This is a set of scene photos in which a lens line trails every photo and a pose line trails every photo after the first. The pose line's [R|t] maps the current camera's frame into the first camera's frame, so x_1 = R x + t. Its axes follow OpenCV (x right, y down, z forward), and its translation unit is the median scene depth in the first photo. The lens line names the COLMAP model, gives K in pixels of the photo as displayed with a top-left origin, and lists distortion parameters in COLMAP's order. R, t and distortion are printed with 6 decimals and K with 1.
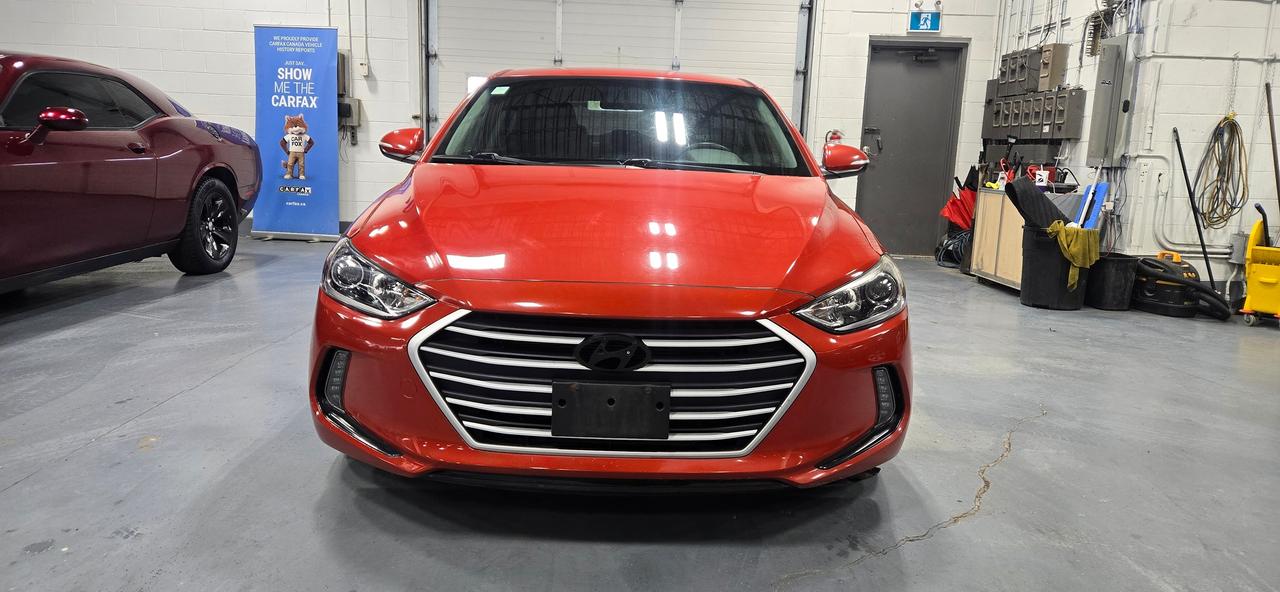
lens RADIAL K [[848.8, 0, 632.3], [0, 848.8, 289.7], [0, 0, 1]] dist [0.052485, -0.028040]
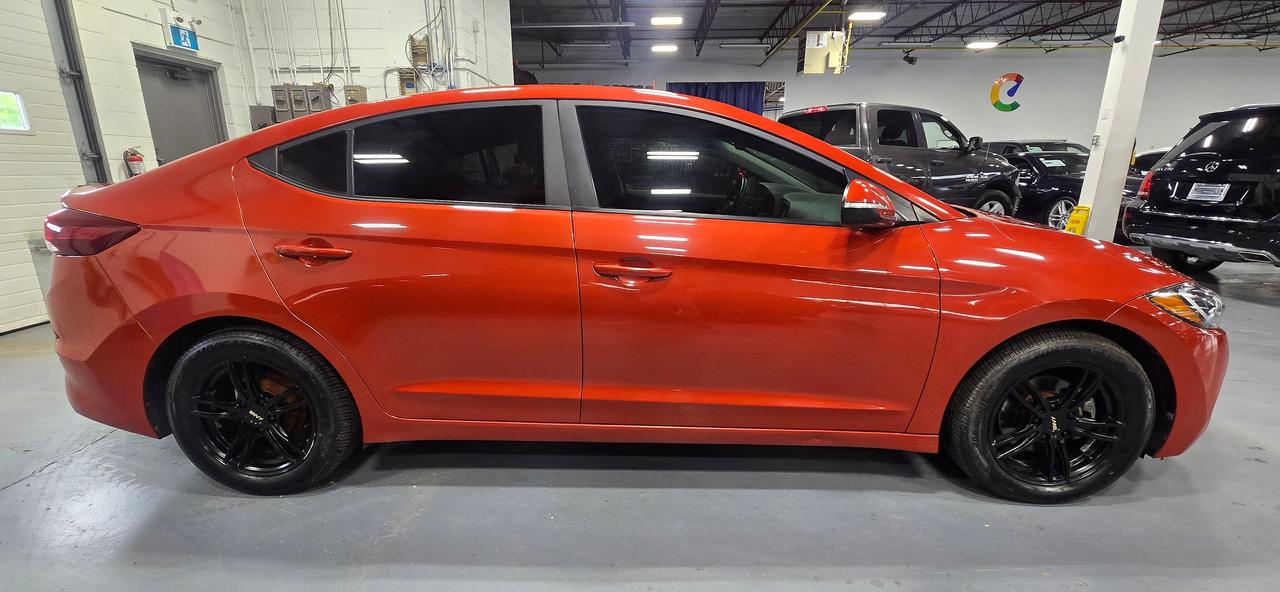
lens RADIAL K [[521.9, 0, 636.2], [0, 521.9, 295.7], [0, 0, 1]] dist [-0.000497, 0.001207]
pose [[0.035524, -0.274611, 0.960899, -0.408181], [0.168799, 0.949340, 0.265067, -0.139814], [-0.985010, 0.152782, 0.080079, 0.658117]]
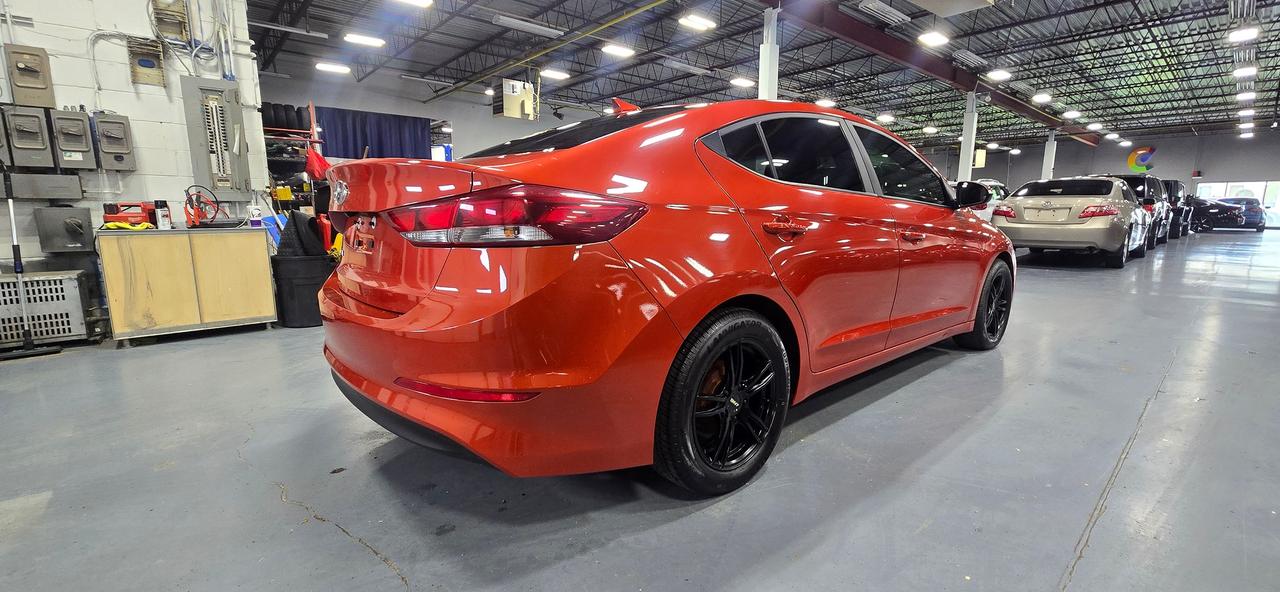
lens RADIAL K [[521.9, 0, 644.8], [0, 521.9, 299.6], [0, 0, 1]] dist [-0.000497, 0.001207]
pose [[-0.648688, -0.164097, 0.743153, -0.323683], [0.103370, 0.948431, 0.299655, -0.175263], [-0.754002, 0.271202, -0.598273, 1.080260]]
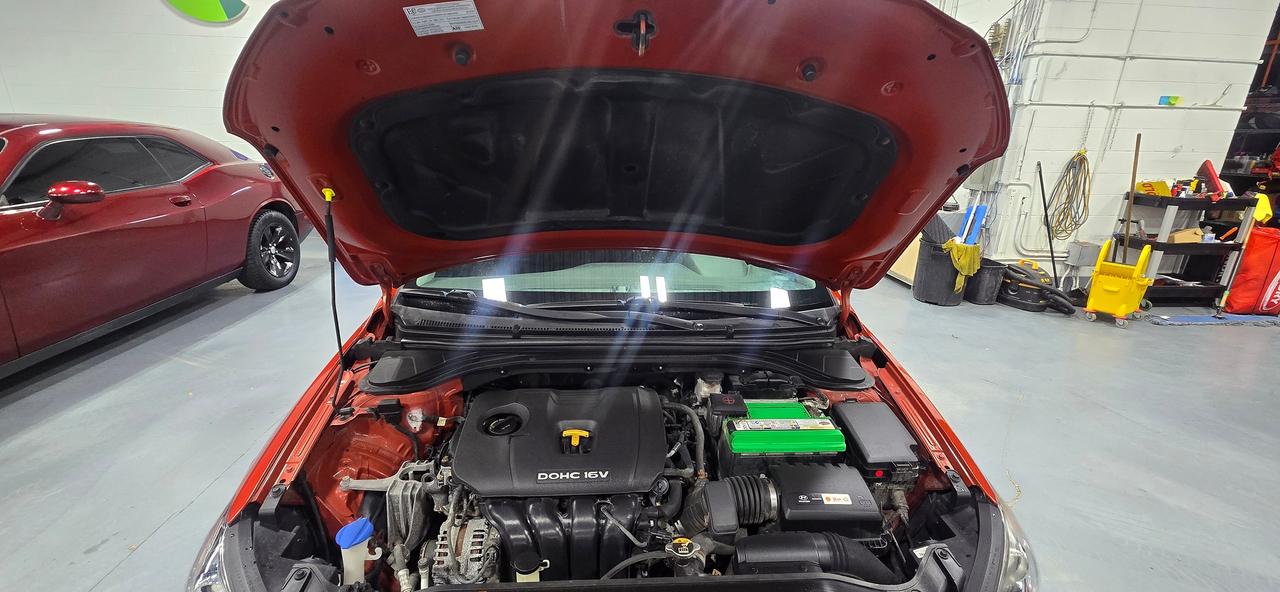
lens RADIAL K [[521.9, 0, 637.8], [0, 521.9, 296.6], [0, 0, 1]] dist [-0.000497, 0.001207]
pose [[0.998318, -0.027939, 0.050800, -0.010218], [0.020148, 0.988800, 0.147880, -0.115307], [-0.054363, -0.146607, 0.987700, 0.238260]]
